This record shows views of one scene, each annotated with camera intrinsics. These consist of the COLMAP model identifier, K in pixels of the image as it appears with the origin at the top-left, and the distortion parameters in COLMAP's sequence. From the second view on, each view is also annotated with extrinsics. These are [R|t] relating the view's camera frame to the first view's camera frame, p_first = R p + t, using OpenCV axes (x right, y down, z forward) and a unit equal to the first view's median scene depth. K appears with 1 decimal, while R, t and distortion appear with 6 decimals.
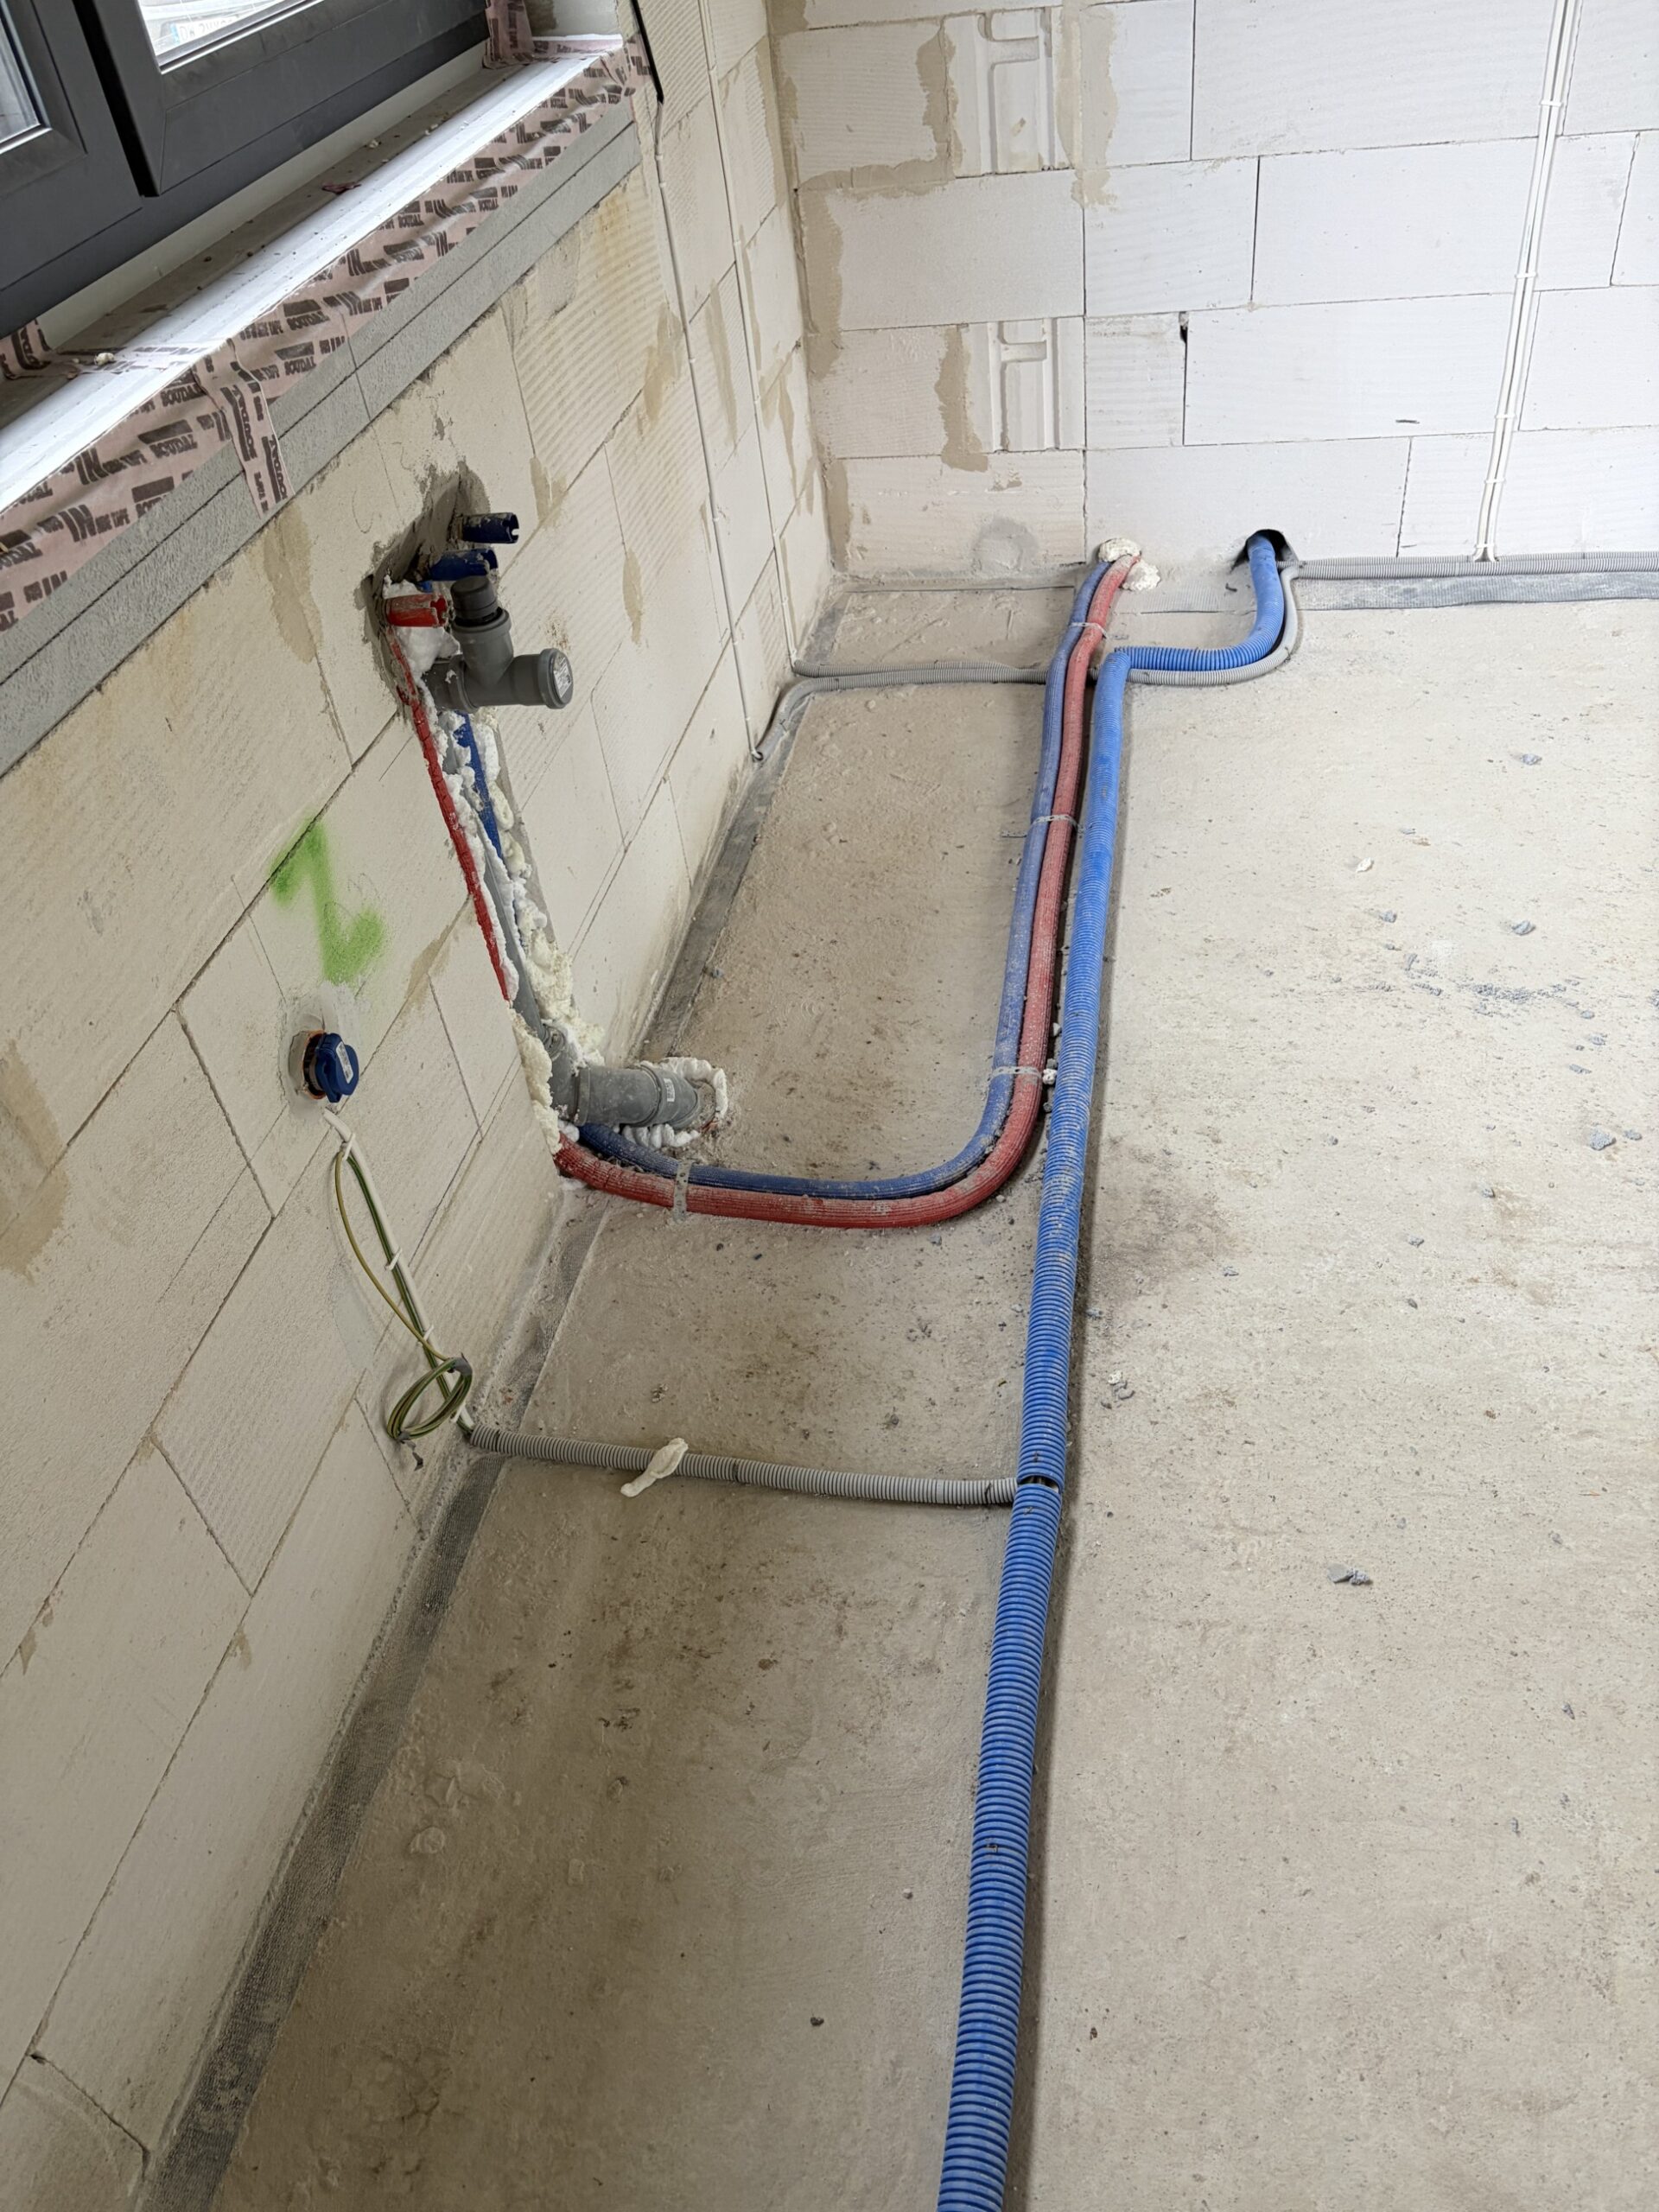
lens RADIAL K [[1670.6, 0, 827.1], [0, 1670.6, 1117.2], [0, 0, 1]] dist [0.043319, -0.044902]
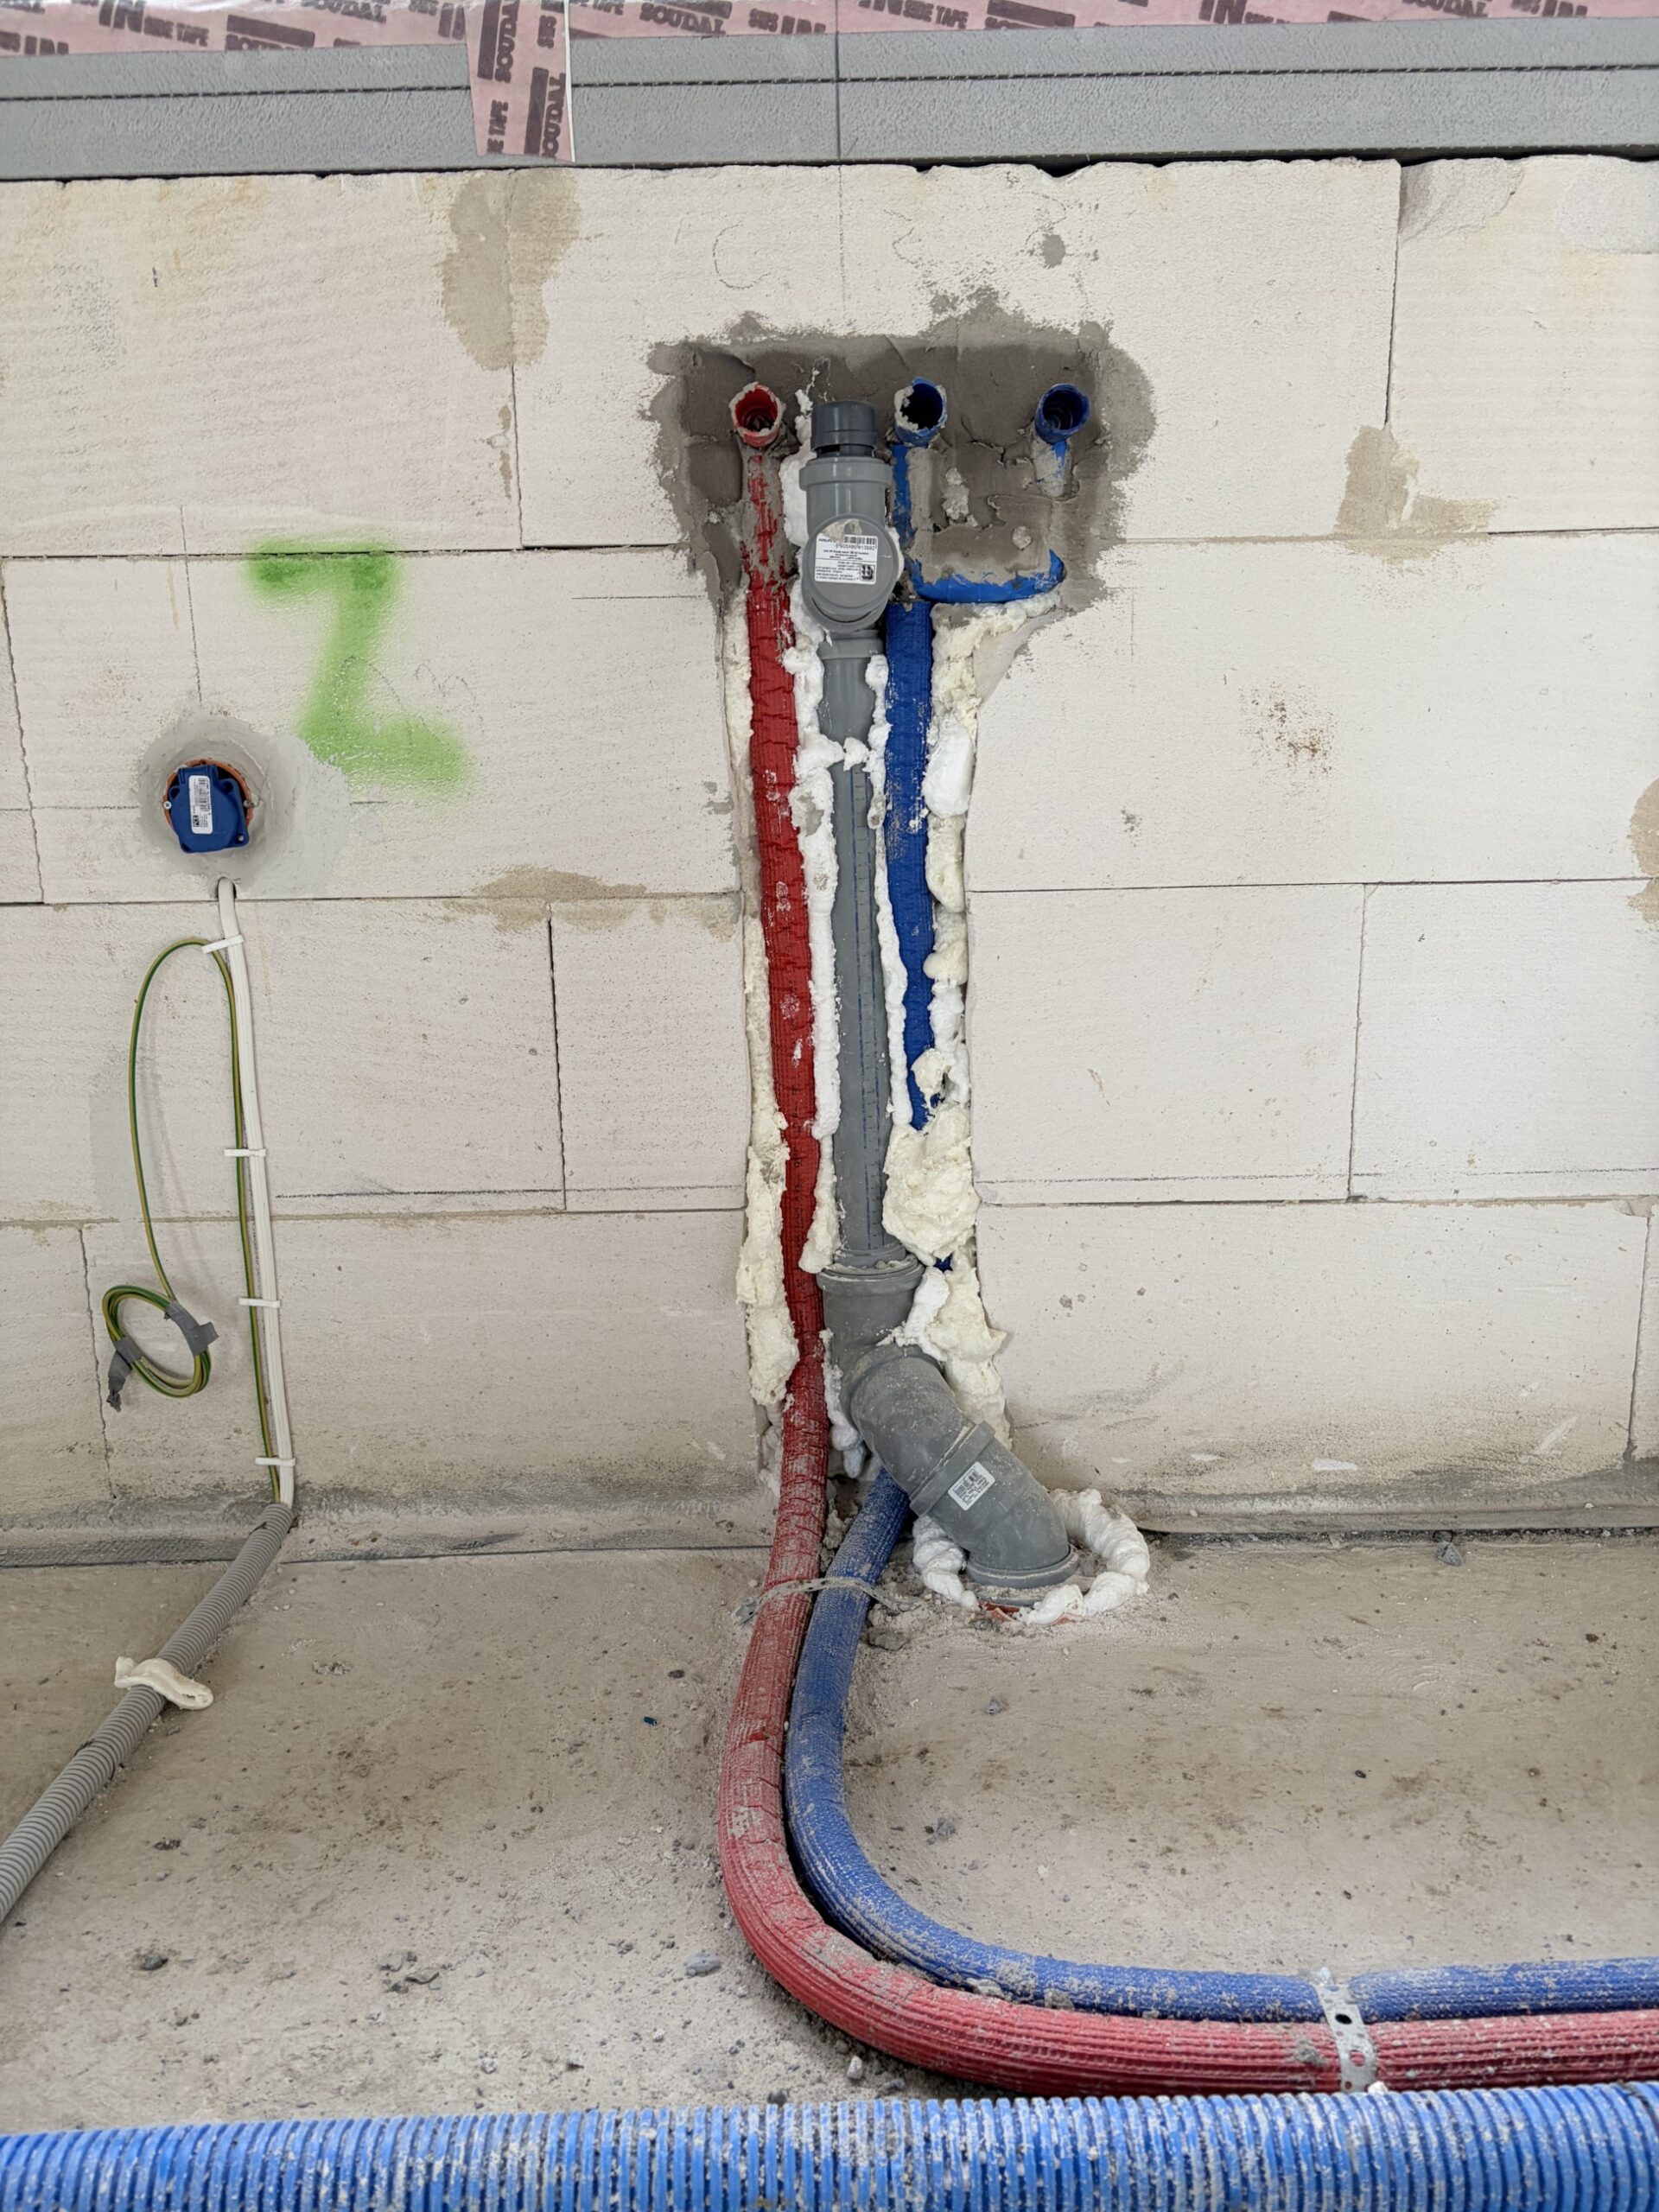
lens RADIAL K [[1670.6, 0, 826.0], [0, 1670.6, 1116.5], [0, 0, 1]] dist [0.043319, -0.044902]
pose [[0.188890, 0.314545, -0.930259, 0.549447], [-0.651130, 0.749239, 0.121125, -0.213900], [0.735086, 0.582840, 0.346333, 1.071699]]
